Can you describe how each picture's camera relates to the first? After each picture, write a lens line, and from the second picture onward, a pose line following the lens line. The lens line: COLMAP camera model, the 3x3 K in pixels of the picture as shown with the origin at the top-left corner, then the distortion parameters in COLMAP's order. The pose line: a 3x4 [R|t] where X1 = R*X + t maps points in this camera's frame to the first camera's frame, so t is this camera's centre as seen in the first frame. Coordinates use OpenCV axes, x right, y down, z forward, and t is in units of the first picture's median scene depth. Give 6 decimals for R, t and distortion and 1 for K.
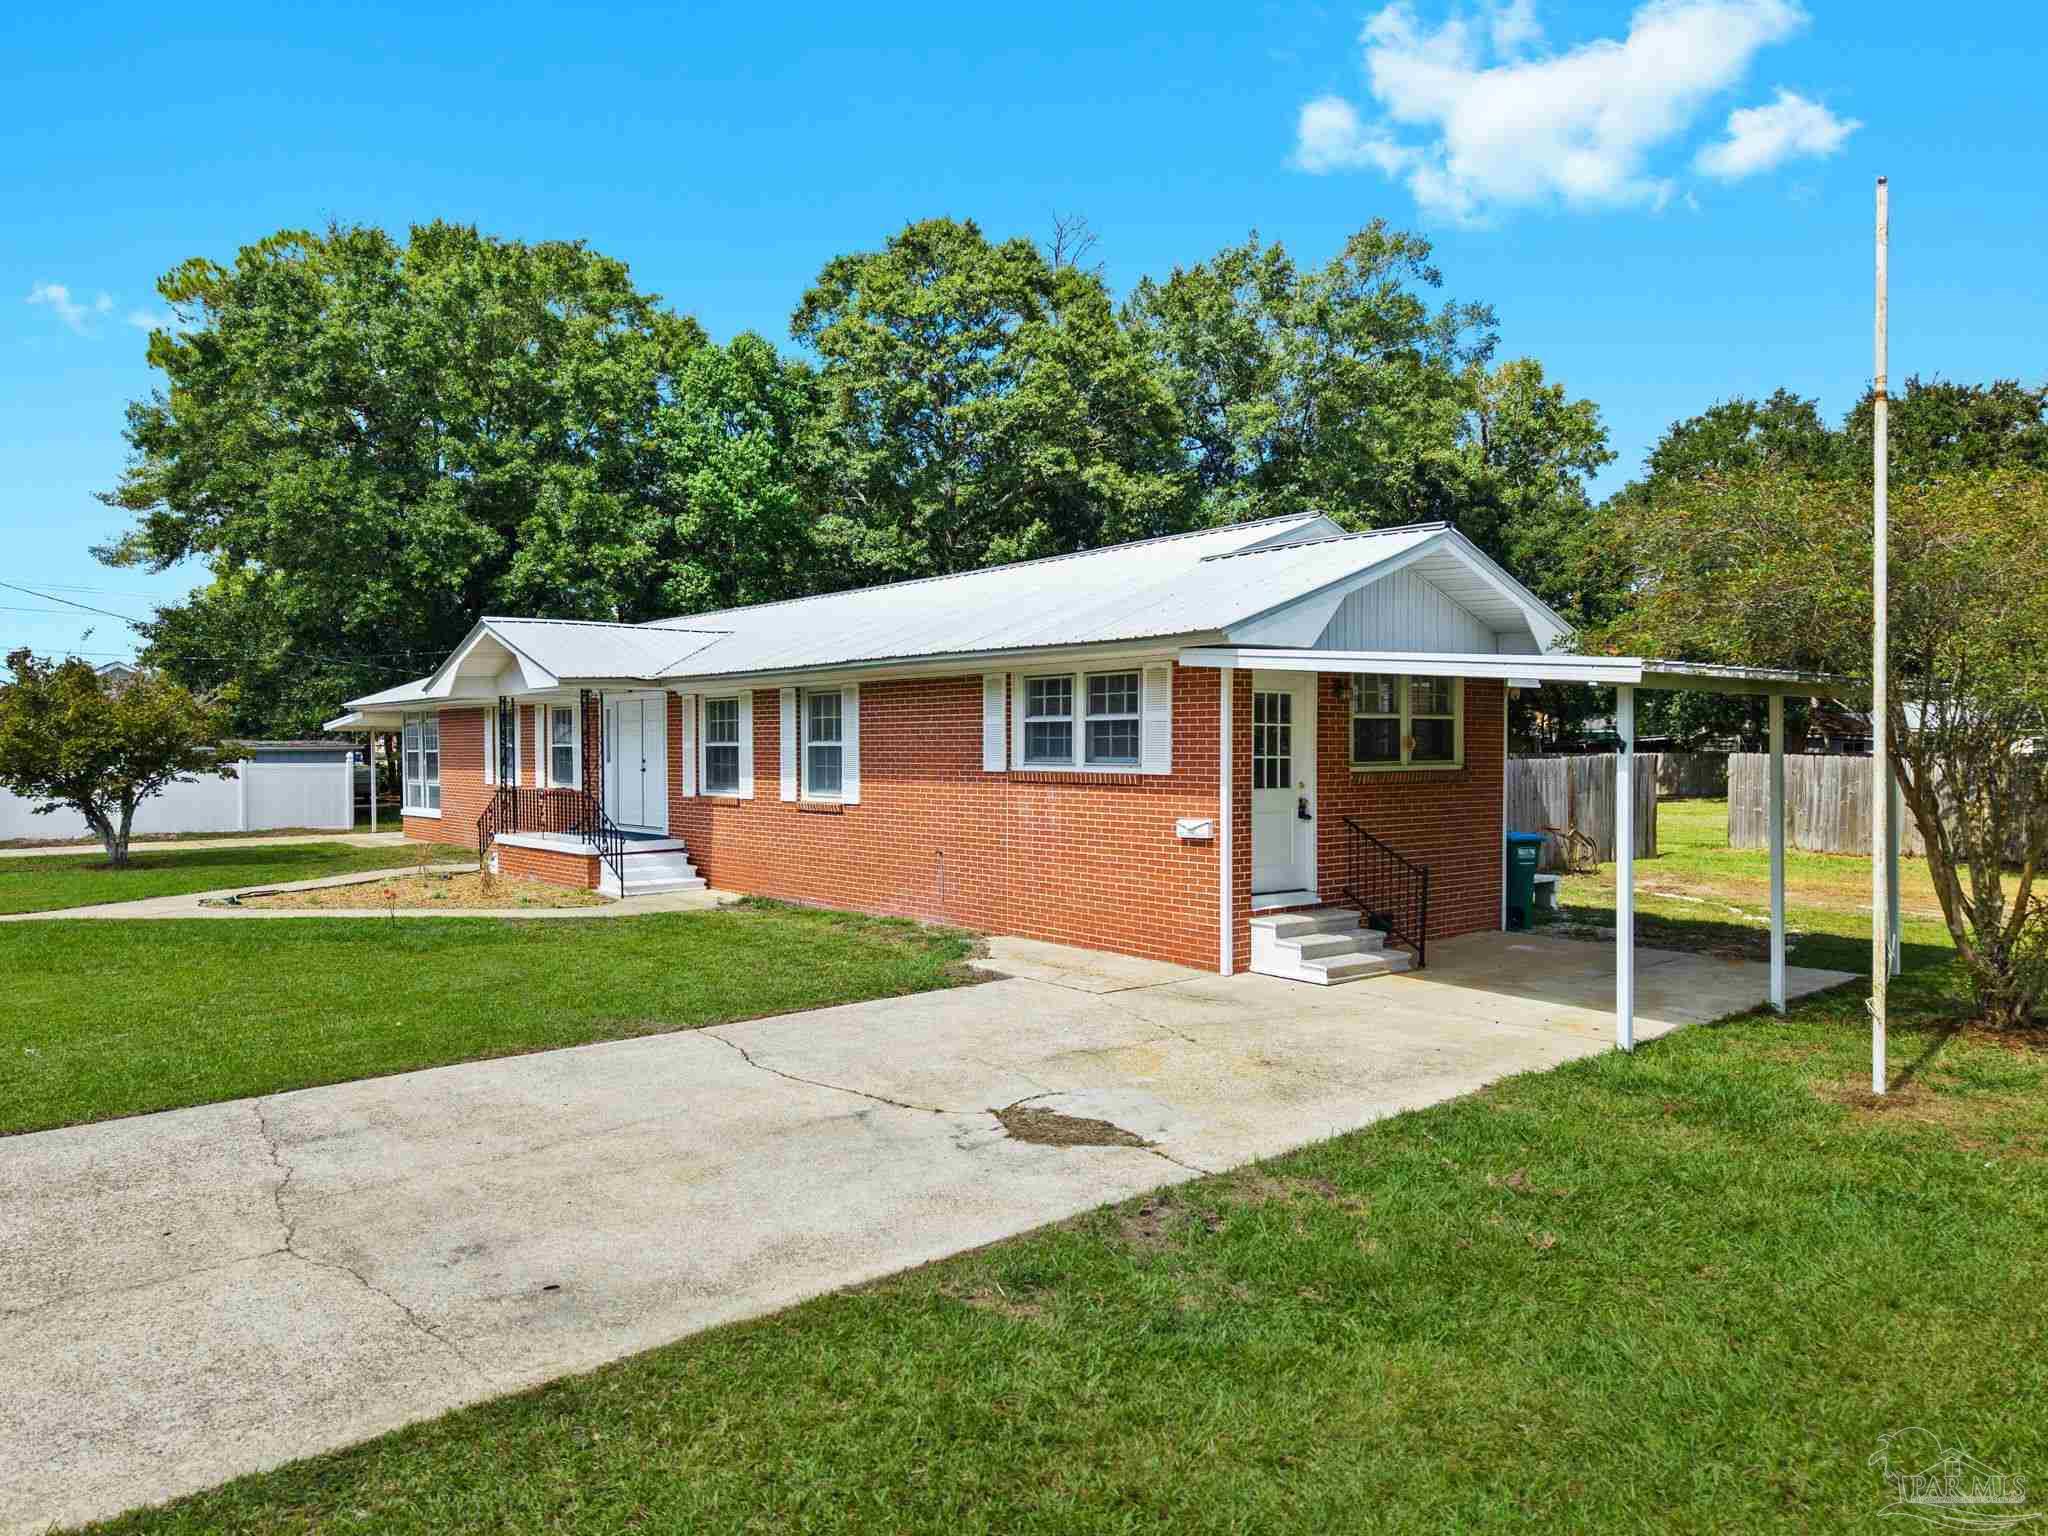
lens RADIAL K [[1360.8, 0, 1027.5], [0, 1360.8, 769.0], [0, 0, 1]] dist [0.028453, -0.029832]
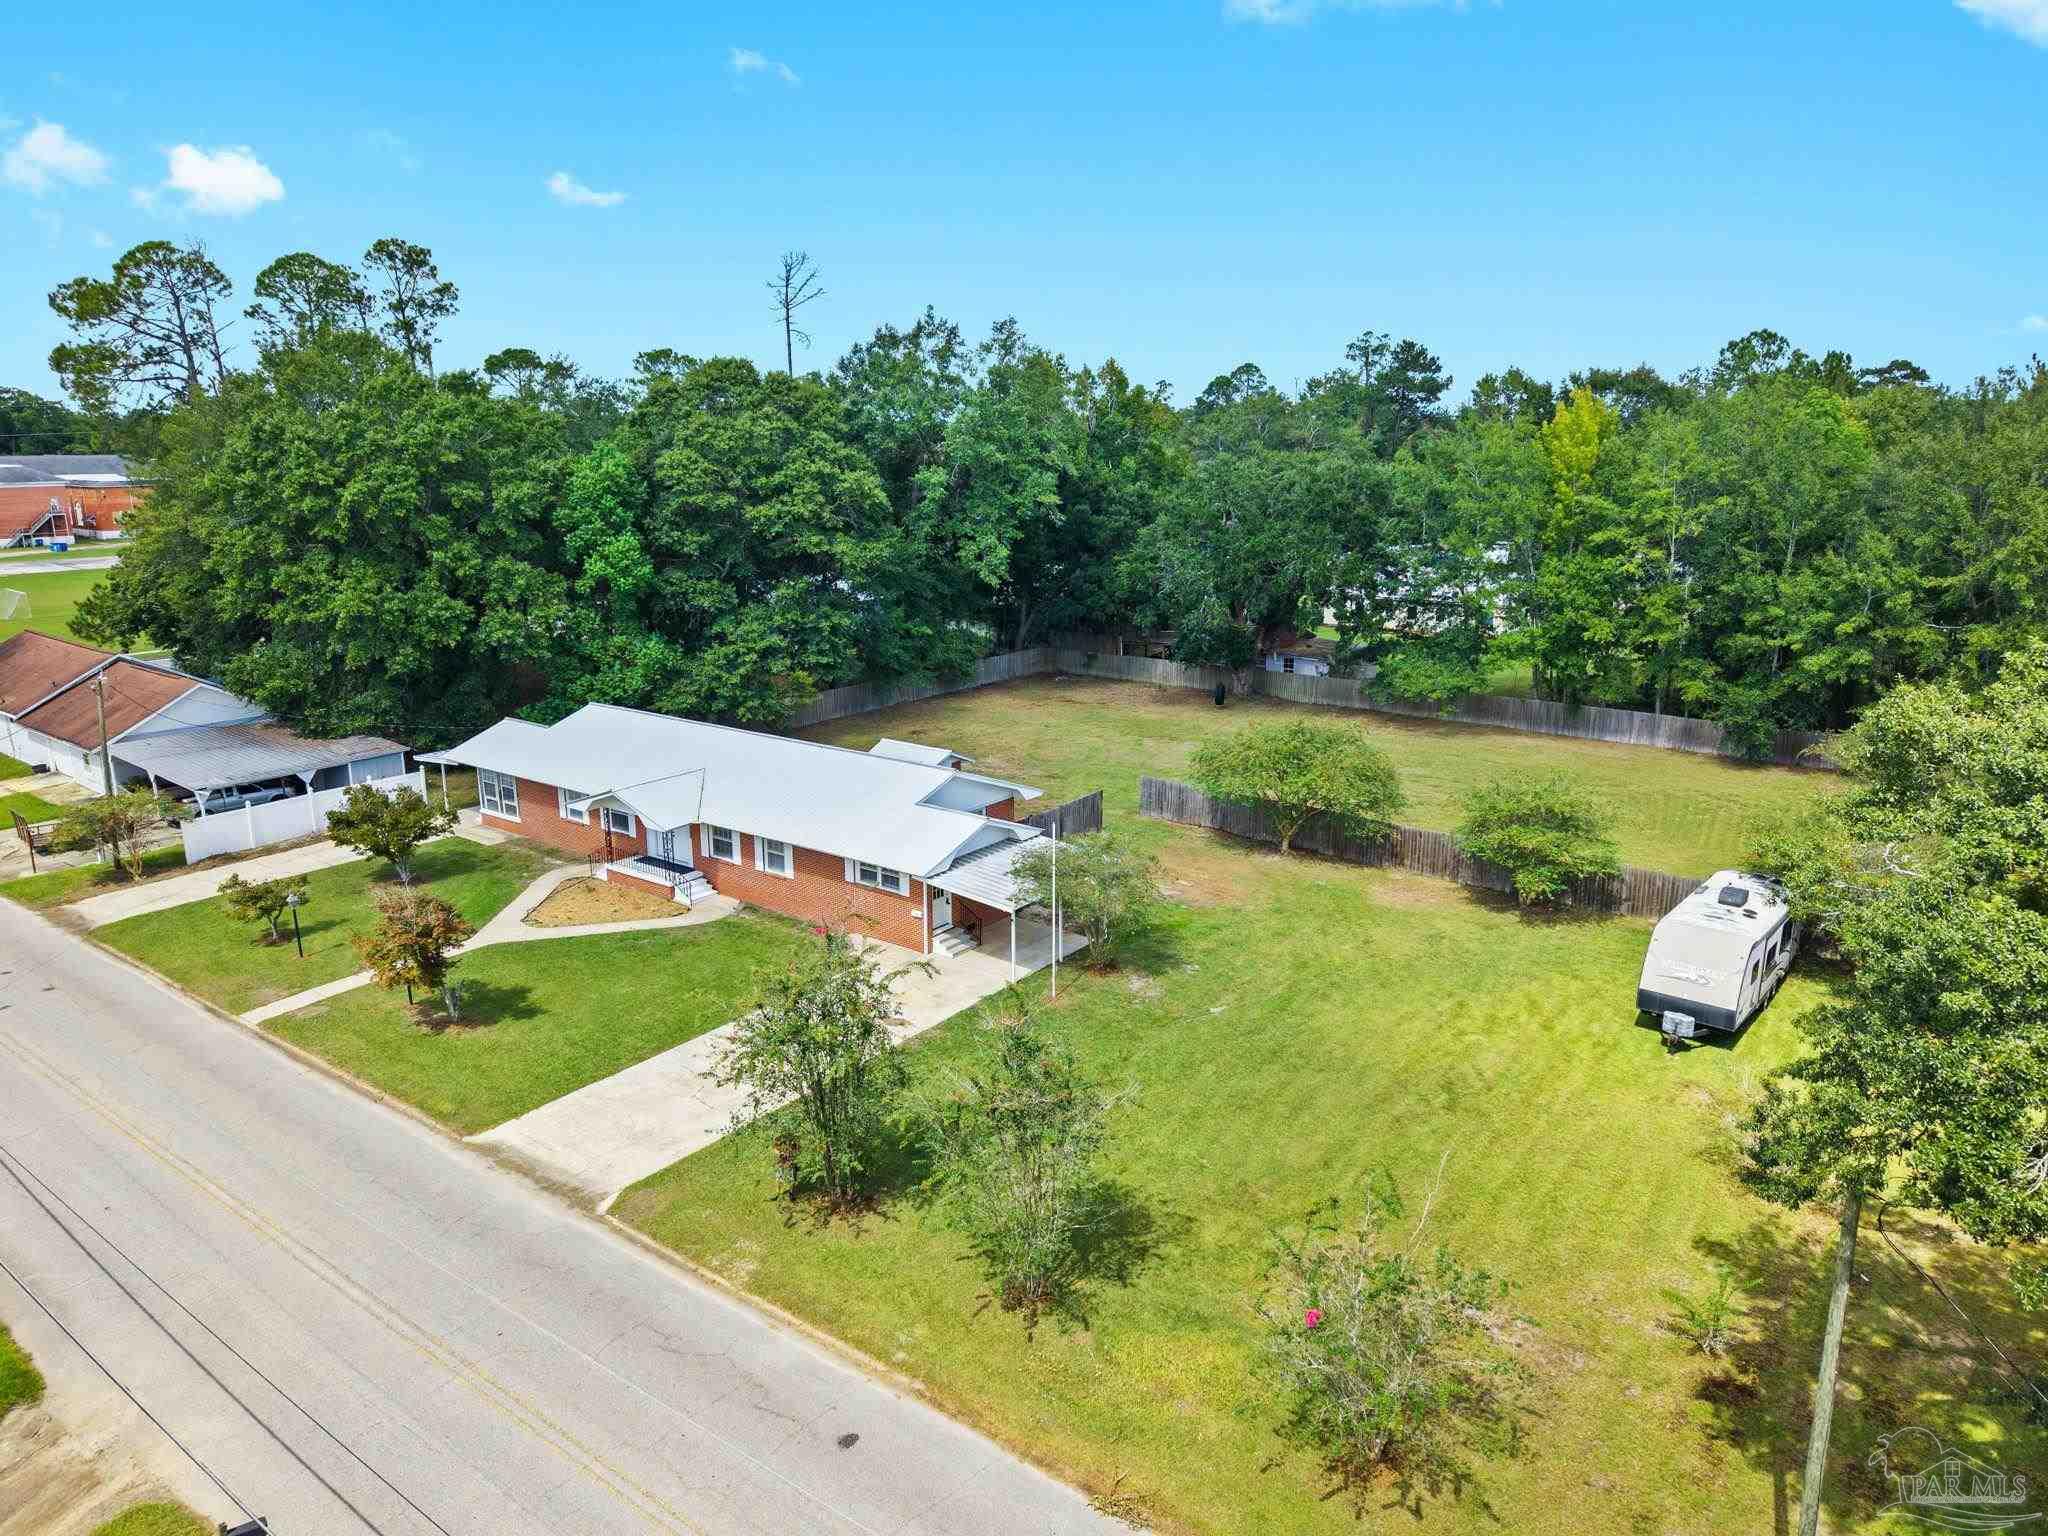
lens RADIAL K [[1336.2, 0, 1059.0], [0, 1336.2, 764.9], [0, 0, 1]] dist [-0.001897, -0.000989]
pose [[0.969102, -0.049706, 0.241602, -0.164449], [-0.004213, 0.976007, 0.217697, -0.532551], [-0.246626, -0.211988, 0.945641, -1.114736]]
